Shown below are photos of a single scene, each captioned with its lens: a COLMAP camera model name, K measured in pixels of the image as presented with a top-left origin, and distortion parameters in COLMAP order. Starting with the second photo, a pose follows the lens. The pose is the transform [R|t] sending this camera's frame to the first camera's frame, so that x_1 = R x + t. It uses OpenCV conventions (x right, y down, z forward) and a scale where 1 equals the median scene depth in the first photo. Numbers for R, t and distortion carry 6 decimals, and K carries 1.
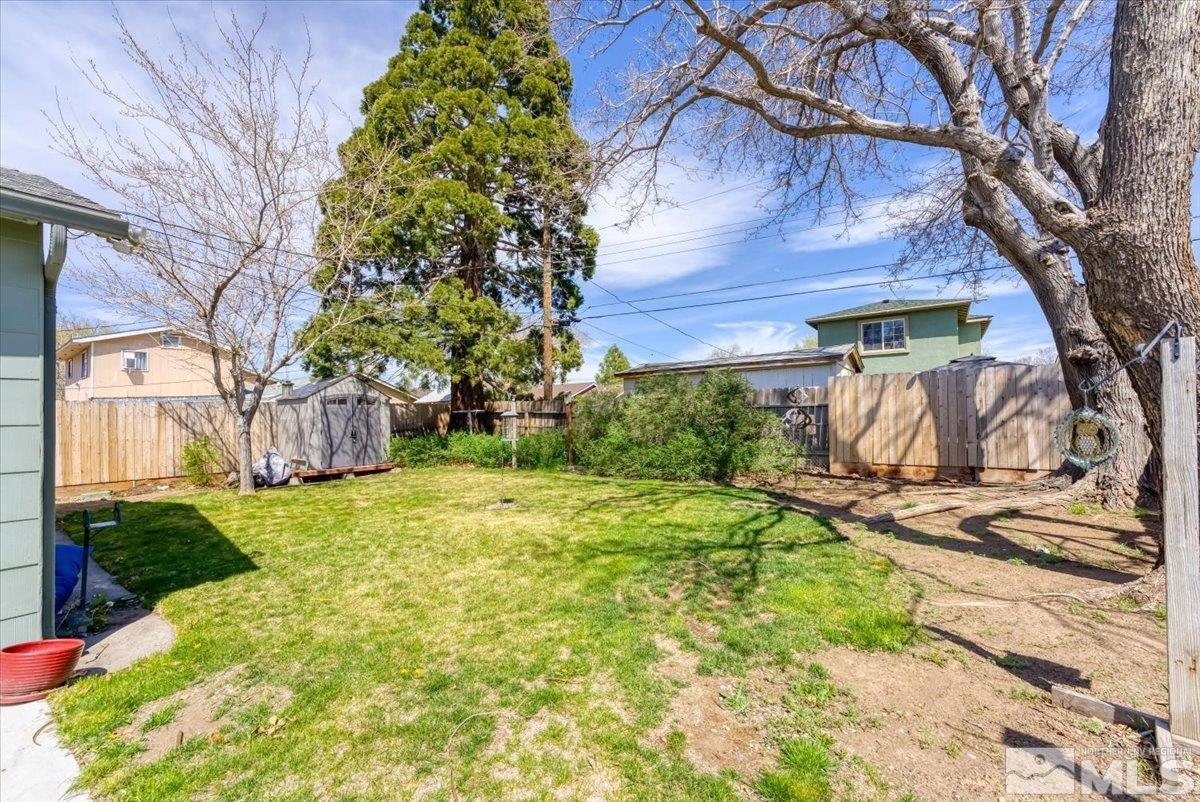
lens RADIAL K [[479.7, 0, 596.6], [0, 479.7, 404.7], [0, 0, 1]] dist [-0.011028, 0.000681]
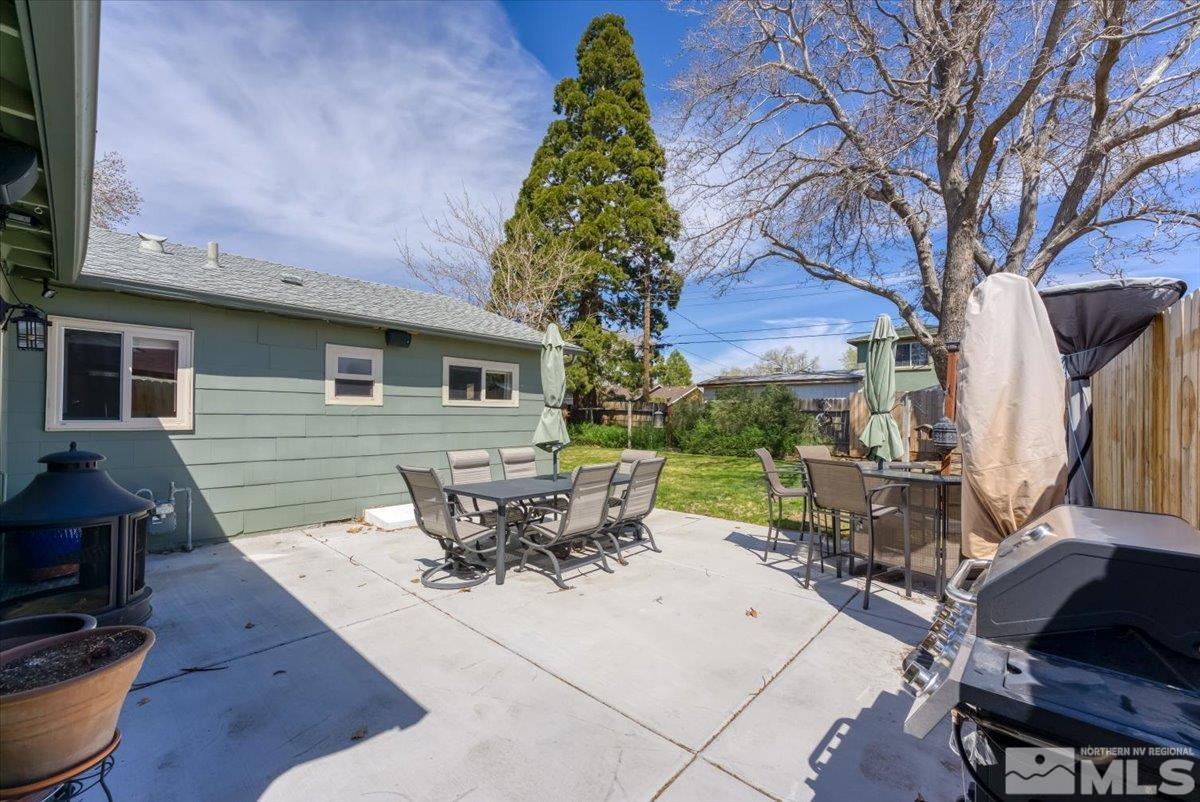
lens RADIAL K [[479.7, 0, 595.1], [0, 479.7, 403.9], [0, 0, 1]] dist [-0.011028, 0.000681]
pose [[0.994704, 0.022253, -0.100341, -0.167969], [-0.021620, 0.999739, 0.007395, -0.016250], [0.100480, -0.005186, 0.994926, -0.595452]]
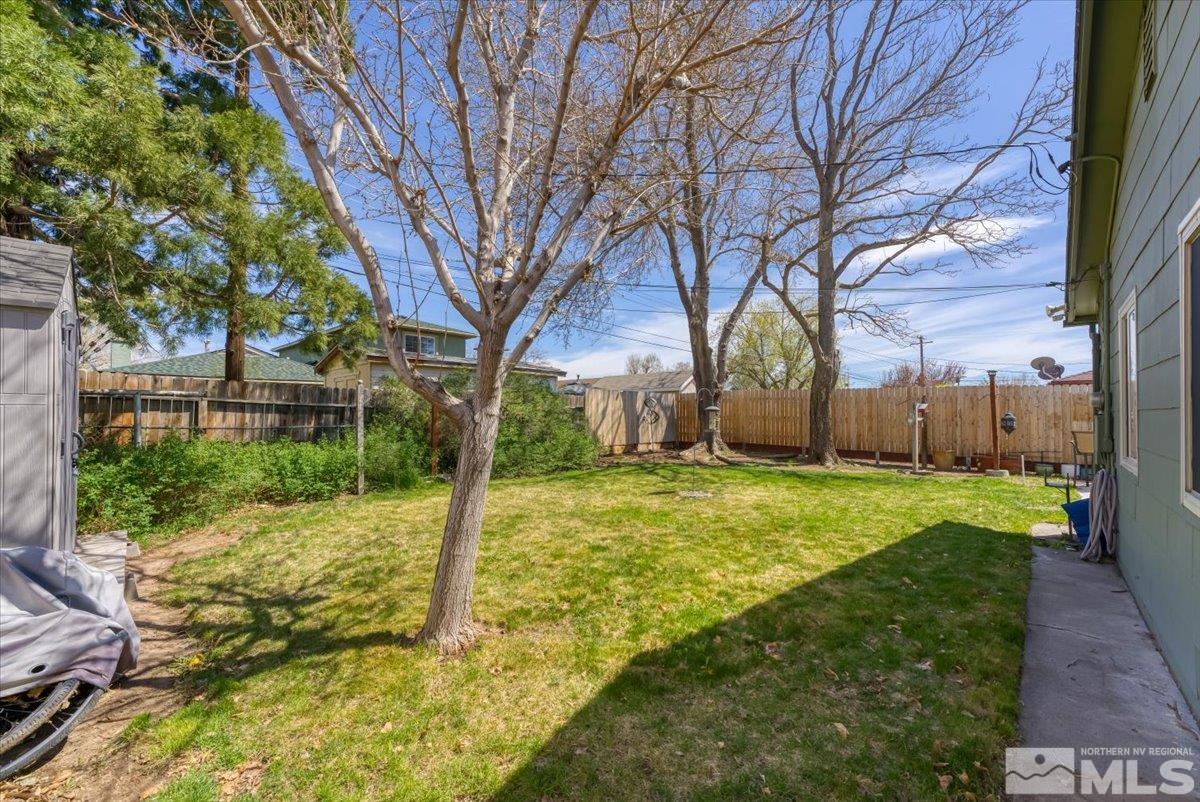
lens RADIAL K [[479.7, 0, 590.9], [0, 479.7, 407.0], [0, 0, 1]] dist [-0.011028, 0.000681]
pose [[0.080014, 0.027779, 0.996407, -0.914914], [-0.029528, 0.999239, -0.025486, 0.037870], [-0.996356, -0.027383, 0.080773, 0.883396]]
